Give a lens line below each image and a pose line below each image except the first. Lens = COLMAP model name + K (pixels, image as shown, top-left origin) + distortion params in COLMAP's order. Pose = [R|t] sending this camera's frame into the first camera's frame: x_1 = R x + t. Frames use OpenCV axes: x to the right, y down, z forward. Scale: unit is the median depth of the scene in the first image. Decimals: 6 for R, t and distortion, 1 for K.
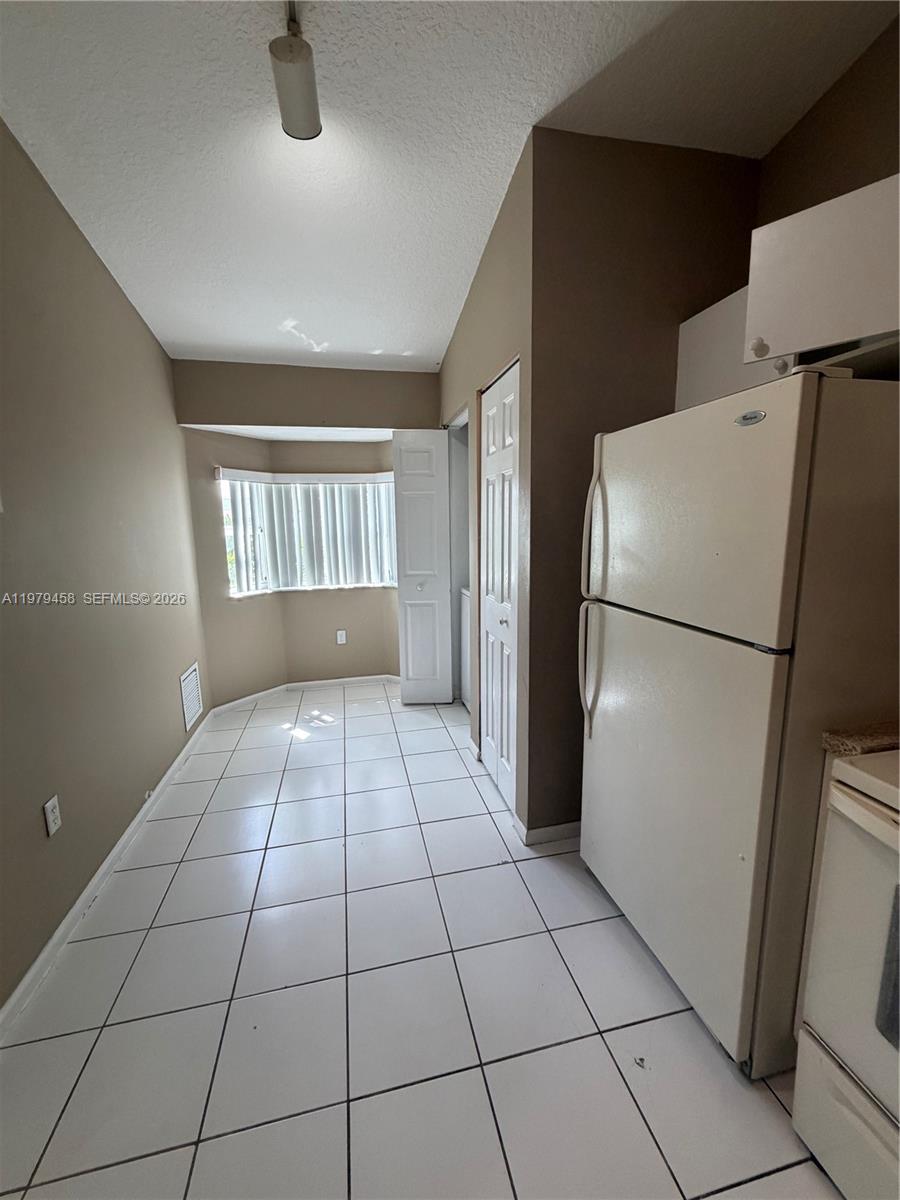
lens RADIAL K [[477.9, 0, 451.0], [0, 477.9, 597.8], [0, 0, 1]] dist [-0.004102, 0.001366]
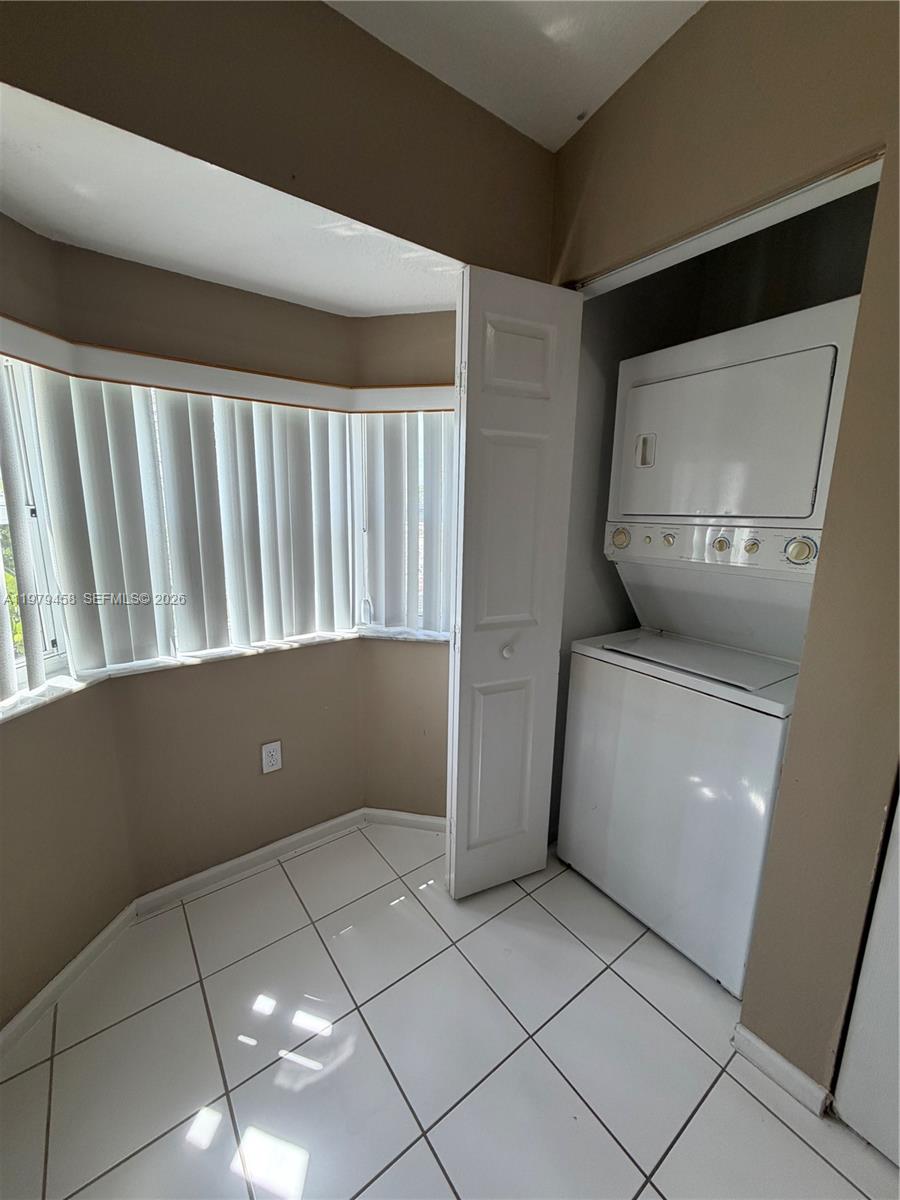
lens RADIAL K [[477.9, 0, 451.6], [0, 477.9, 598.5], [0, 0, 1]] dist [-0.004102, 0.001366]
pose [[0.911794, -0.044570, 0.408221, -0.262946], [0.031127, 0.998734, 0.039519, -0.080552], [-0.409466, -0.023326, 0.912027, 0.553531]]
